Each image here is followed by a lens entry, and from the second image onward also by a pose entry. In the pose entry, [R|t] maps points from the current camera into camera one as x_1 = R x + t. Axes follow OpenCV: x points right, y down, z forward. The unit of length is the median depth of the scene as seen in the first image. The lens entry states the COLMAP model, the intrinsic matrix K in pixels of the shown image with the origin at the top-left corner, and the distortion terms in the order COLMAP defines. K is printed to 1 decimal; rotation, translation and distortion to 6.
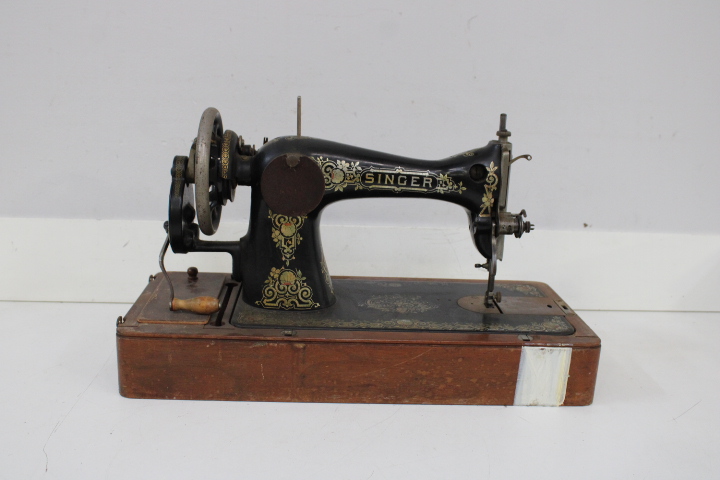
lens RADIAL K [[748.3, 0, 363.3], [0, 748.3, 239.7], [0, 0, 1]] dist [-0.099350, 0.000000]
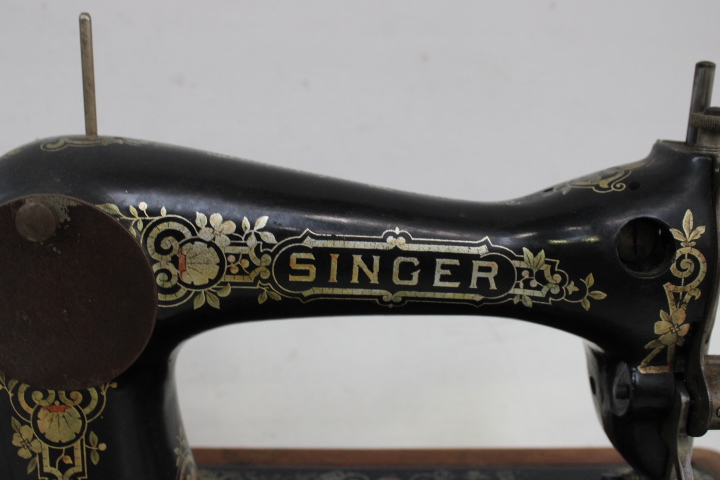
lens RADIAL K [[769.9, 0, 355.2], [0, 769.9, 240.5], [0, 0, 1]] dist [-0.088953, 0.000000]
pose [[0.999886, -0.010558, -0.010758, 0.033893], [0.010668, 0.999891, 0.010229, -0.095455], [0.010649, -0.010343, 0.999890, 0.667667]]
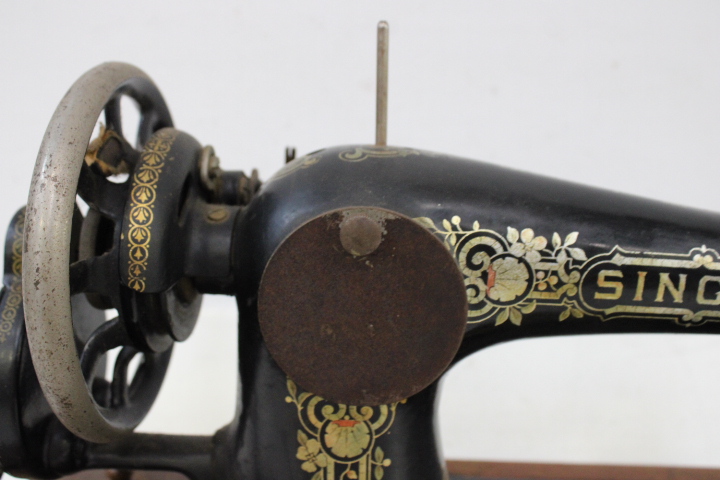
lens RADIAL K [[769.9, 0, 361.7], [0, 769.9, 240.1], [0, 0, 1]] dist [-0.088953, 0.000000]
pose [[0.995343, 0.007201, -0.096130, -0.062650], [-0.006120, 0.999915, 0.011527, -0.102506], [0.096205, -0.010885, 0.995302, 0.669507]]
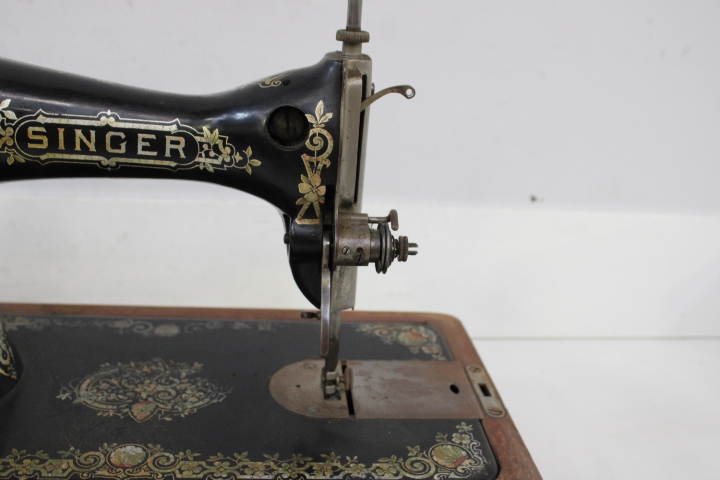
lens RADIAL K [[769.9, 0, 344.9], [0, 769.9, 242.6], [0, 0, 1]] dist [-0.088953, 0.000000]
pose [[0.998757, 0.007665, 0.049254, 0.163542], [-0.012845, 0.994311, 0.105743, -0.069543], [-0.048163, -0.106244, 0.993173, 0.542686]]
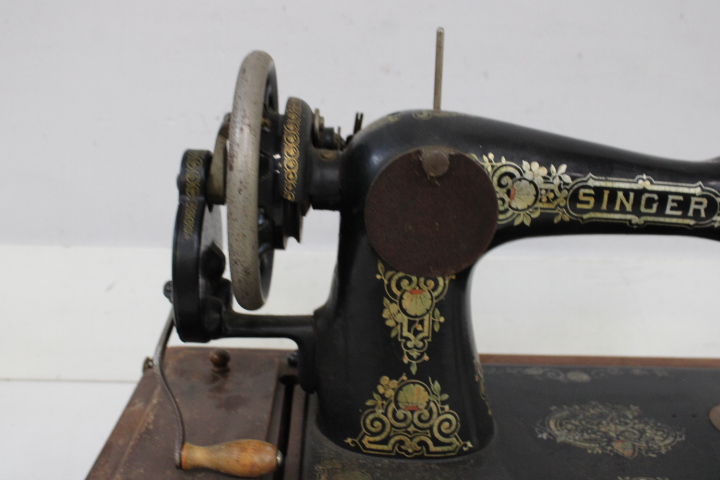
lens RADIAL K [[769.9, 0, 374.4], [0, 769.9, 242.4], [0, 0, 1]] dist [-0.088953, 0.000000]
pose [[0.999805, 0.004707, -0.019167, -0.118197], [-0.004116, 0.999519, 0.030732, -0.067763], [0.019303, -0.030647, 0.999344, 0.494378]]
